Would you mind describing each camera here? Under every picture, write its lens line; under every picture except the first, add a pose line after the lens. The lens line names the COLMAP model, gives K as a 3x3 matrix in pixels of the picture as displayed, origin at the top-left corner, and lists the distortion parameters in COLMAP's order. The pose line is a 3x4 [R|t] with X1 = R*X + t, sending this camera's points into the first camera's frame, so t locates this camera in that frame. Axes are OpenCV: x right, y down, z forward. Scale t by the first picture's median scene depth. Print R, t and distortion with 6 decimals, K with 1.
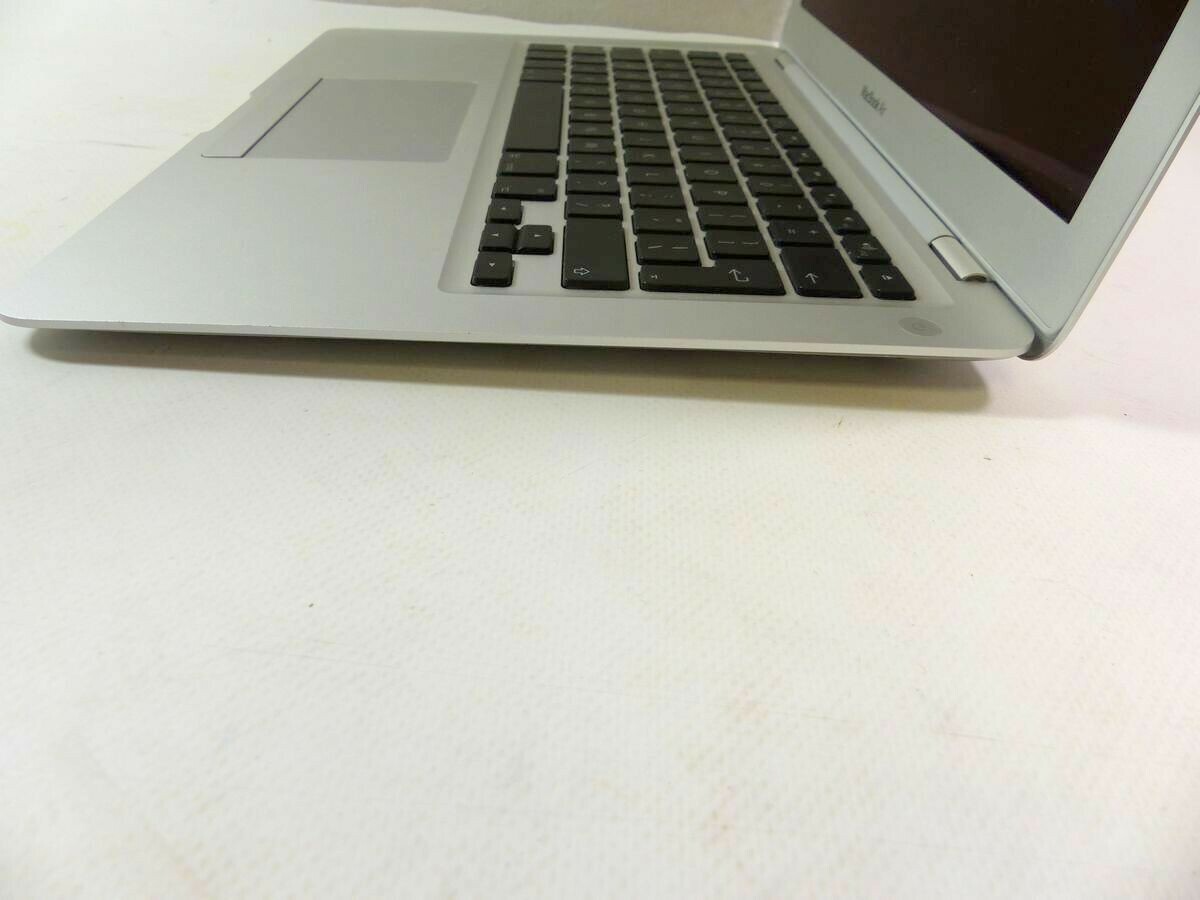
lens RADIAL K [[917.0, 0, 597.6], [0, 917.0, 451.3], [0, 0, 1]] dist [-0.007748, -0.008187]
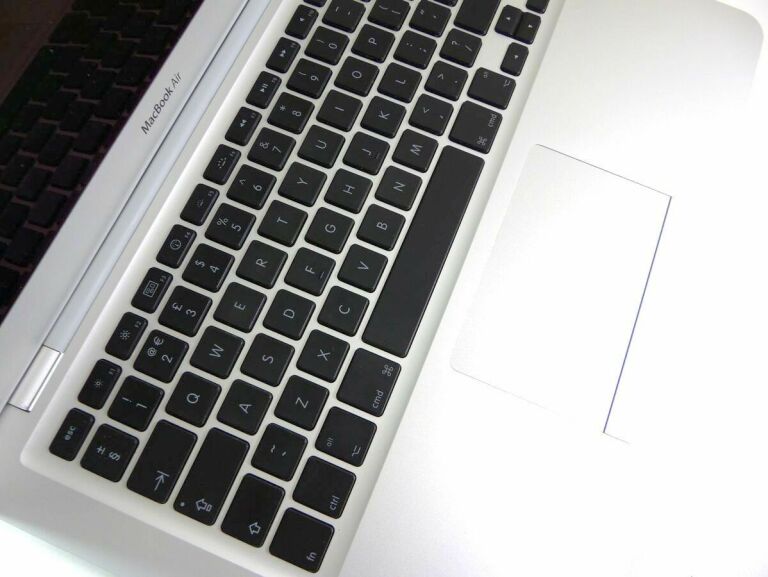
lens RADIAL K [[586.9, 0, 378.5], [0, 586.9, 295.4], [0, 0, 1]] dist [-0.007748, -0.008187]
pose [[-0.913261, -0.406040, 0.032944, -0.087981], [0.152837, -0.266549, 0.951626, -1.483726], [-0.377617, 0.874119, 0.305486, 1.201747]]
